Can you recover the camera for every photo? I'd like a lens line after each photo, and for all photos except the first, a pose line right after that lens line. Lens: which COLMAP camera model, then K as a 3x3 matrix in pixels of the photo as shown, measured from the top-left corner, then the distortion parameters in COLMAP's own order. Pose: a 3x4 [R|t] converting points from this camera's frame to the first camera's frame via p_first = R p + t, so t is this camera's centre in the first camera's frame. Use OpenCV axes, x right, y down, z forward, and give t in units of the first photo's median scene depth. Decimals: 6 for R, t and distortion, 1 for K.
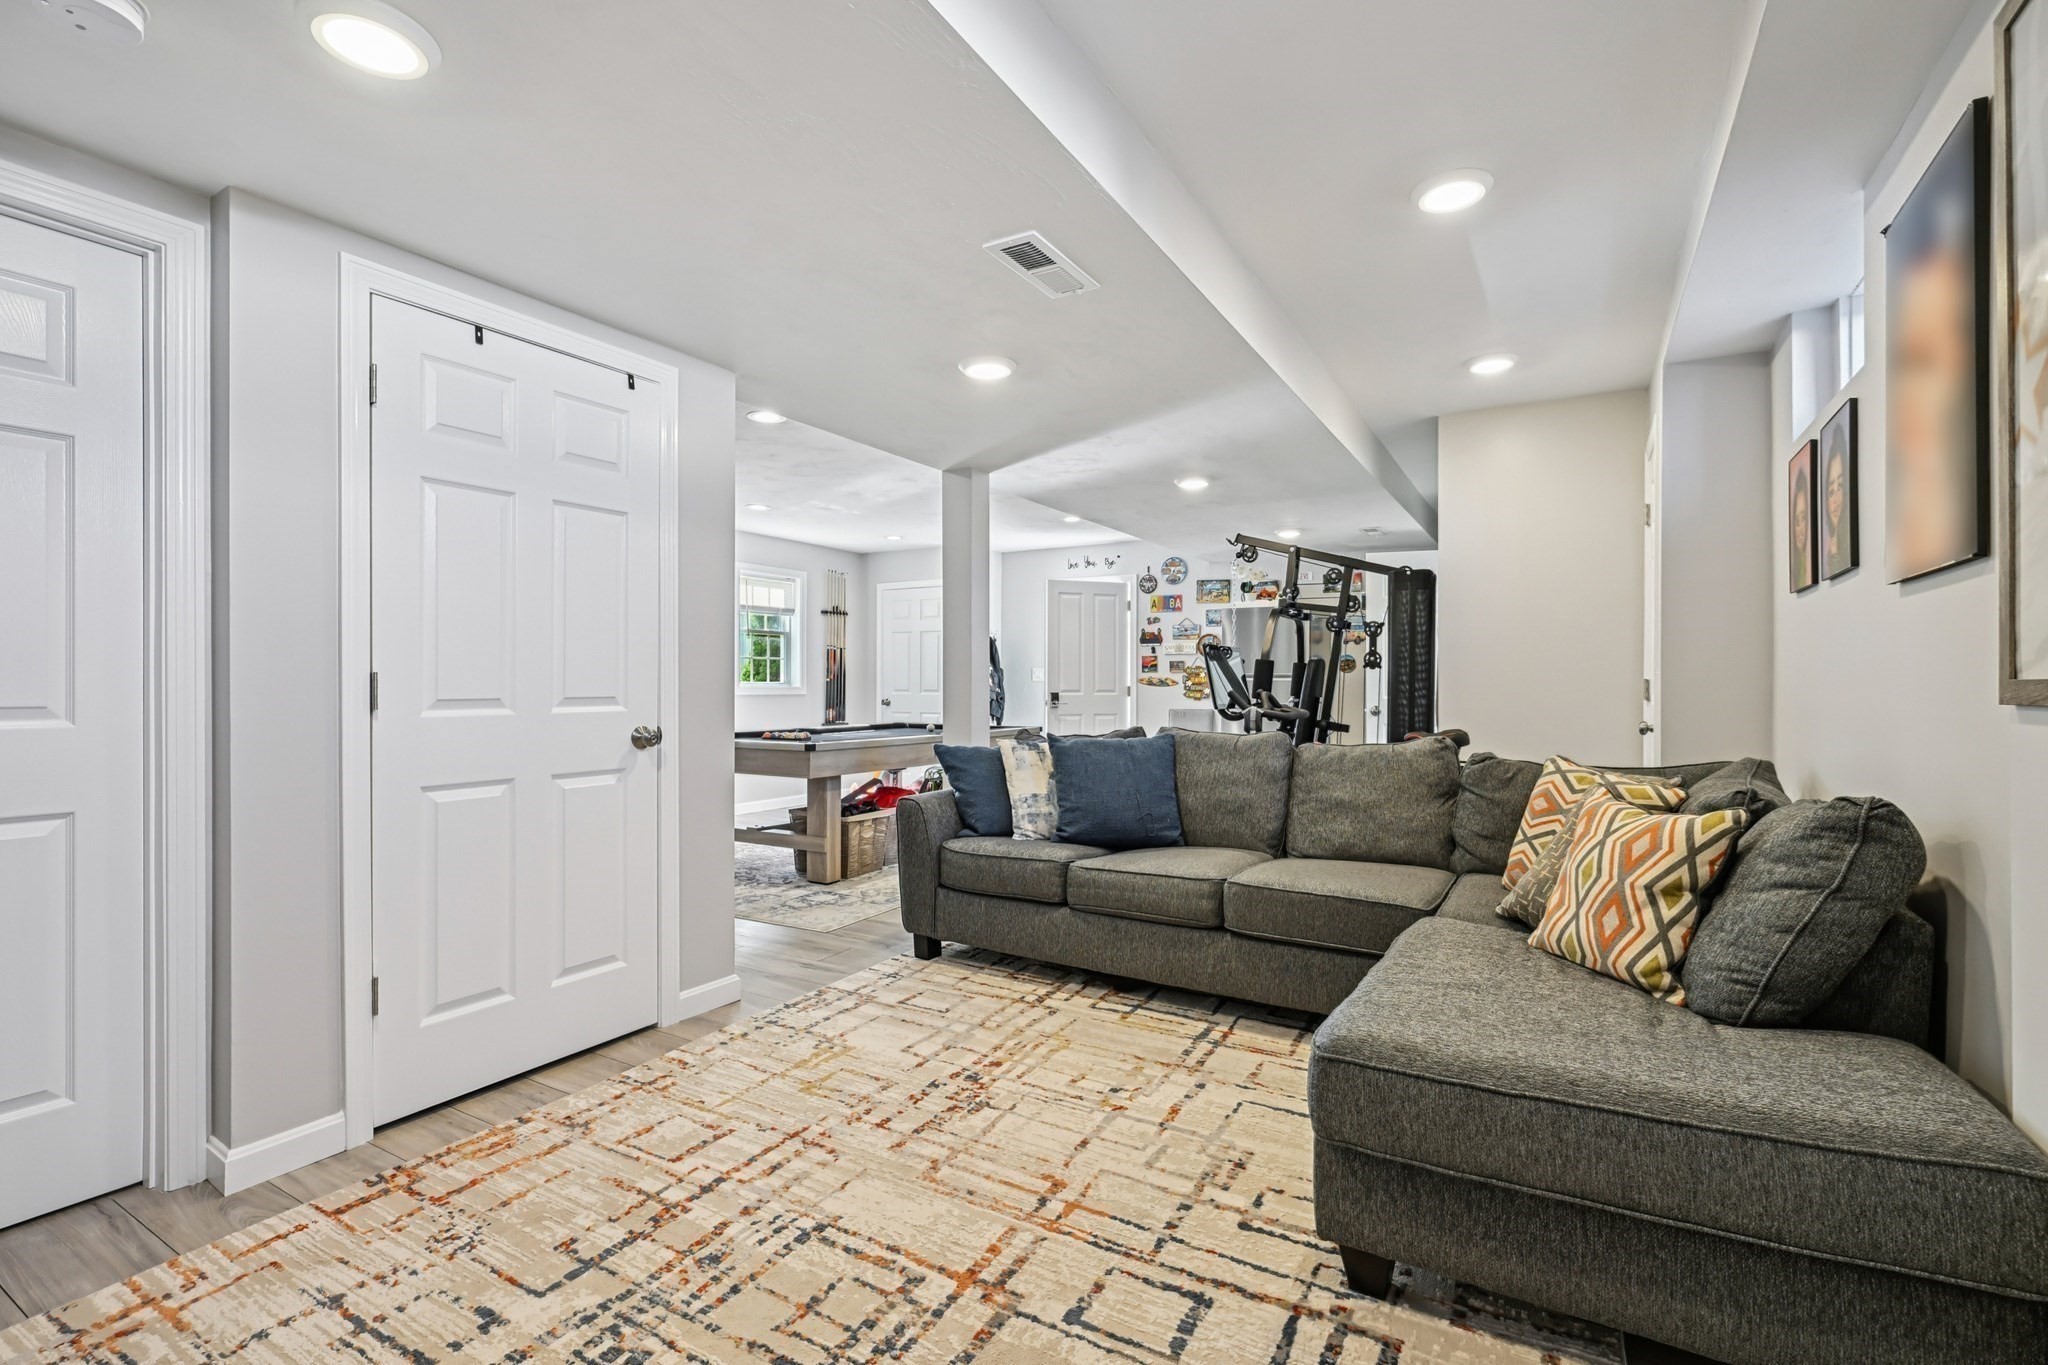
lens RADIAL K [[922.0, 0, 1023.0], [0, 922.0, 684.7], [0, 0, 1]] dist [-0.005402, -0.001739]
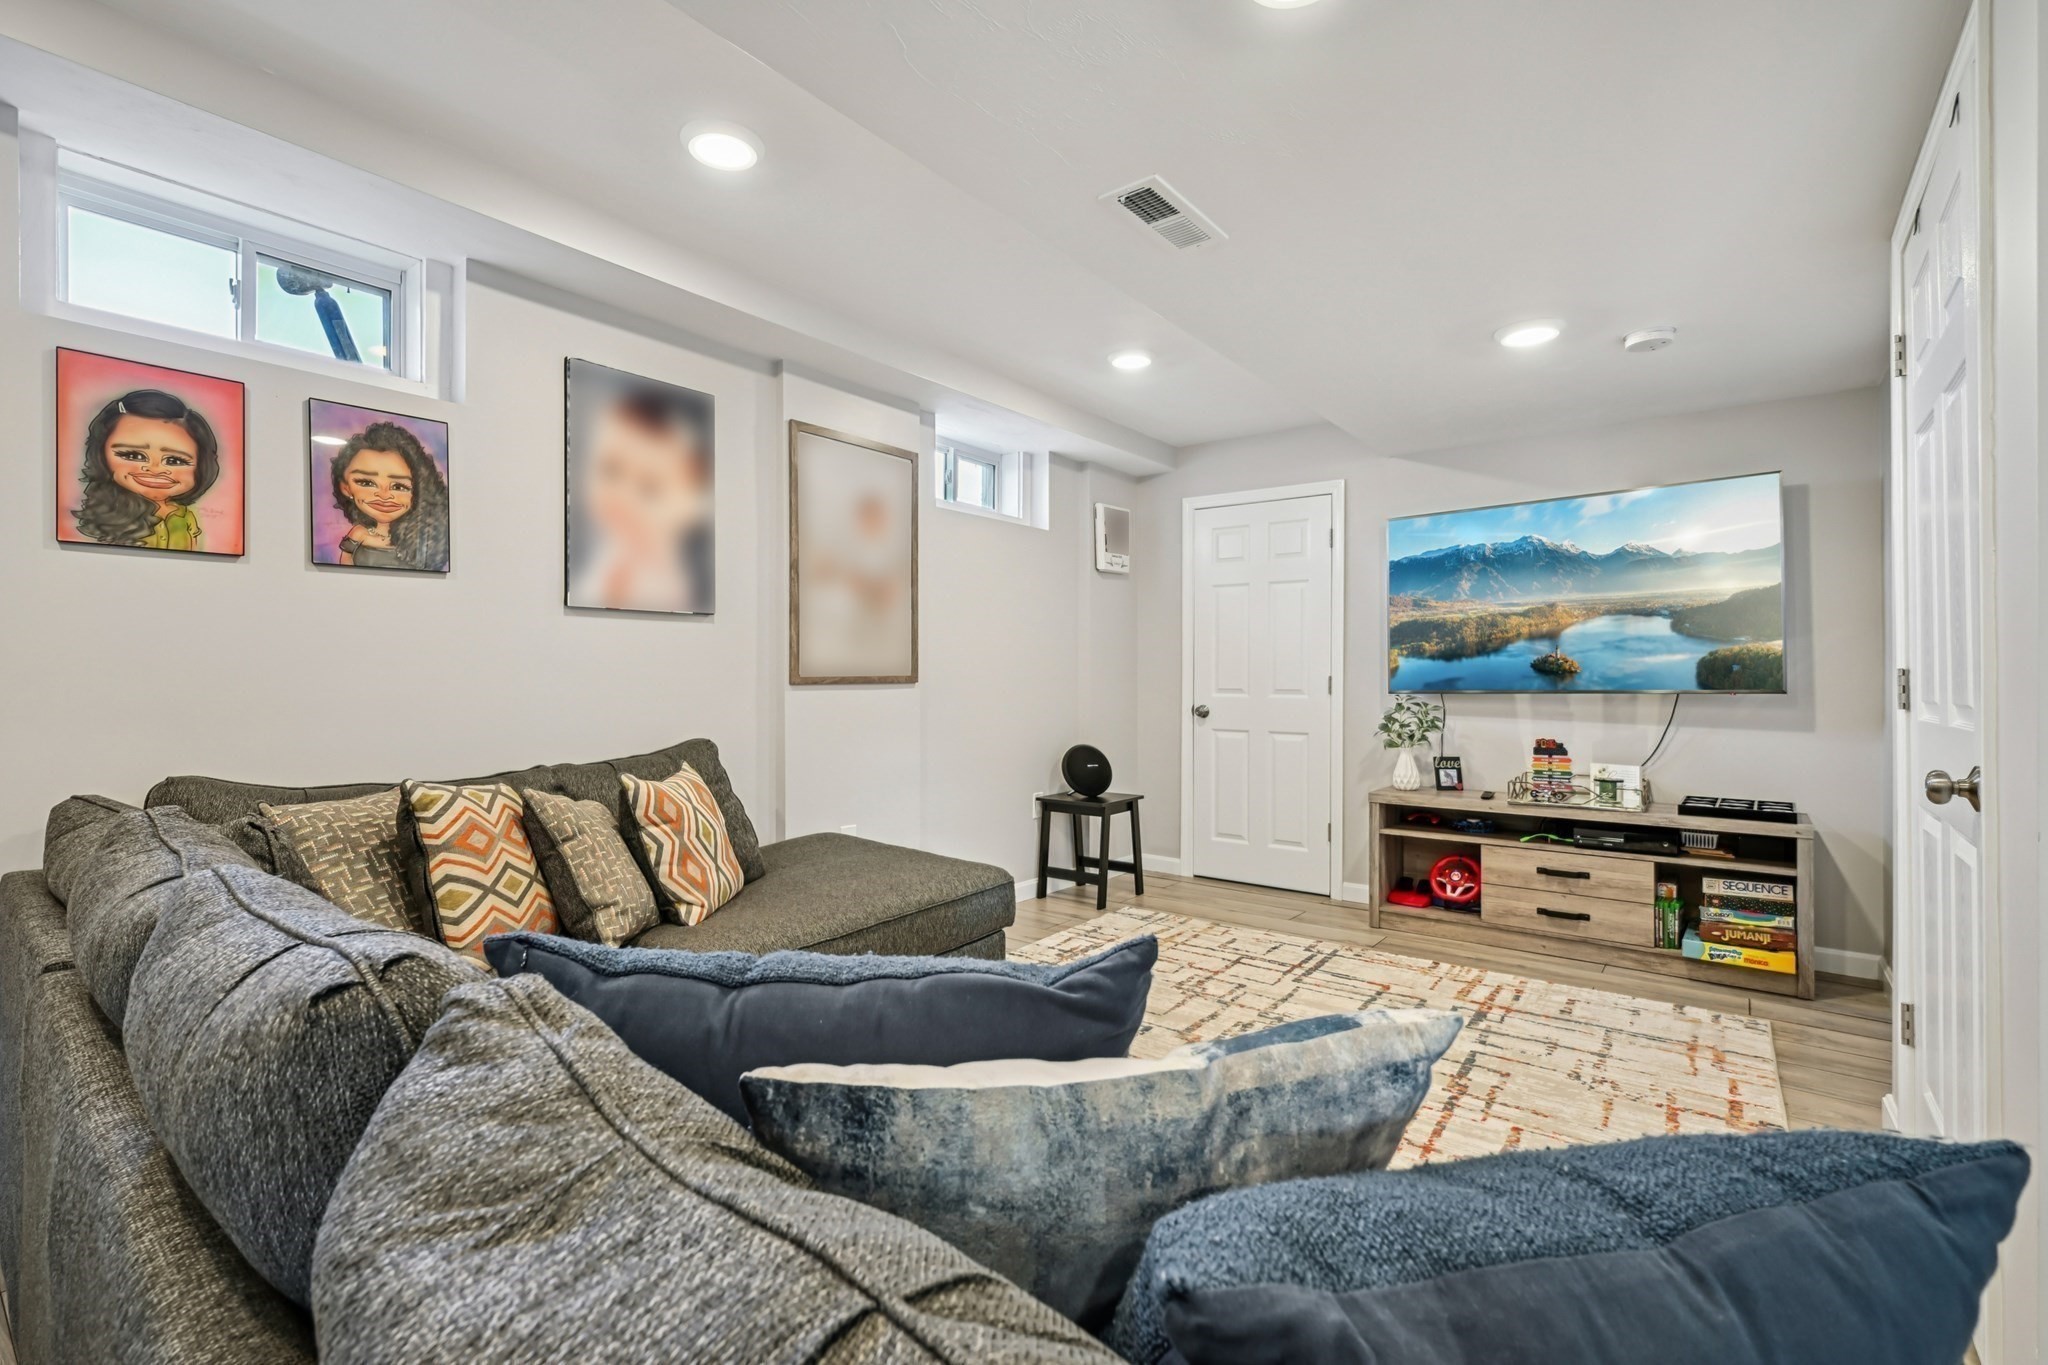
lens RADIAL K [[922.0, 0, 1020.2], [0, 922.0, 678.9], [0, 0, 1]] dist [-0.005402, -0.001739]
pose [[-0.991433, -0.002431, 0.130594, 0.054600], [-0.002653, 0.999995, -0.001526, 0.002324], [-0.130590, -0.001859, -0.991435, 2.280707]]
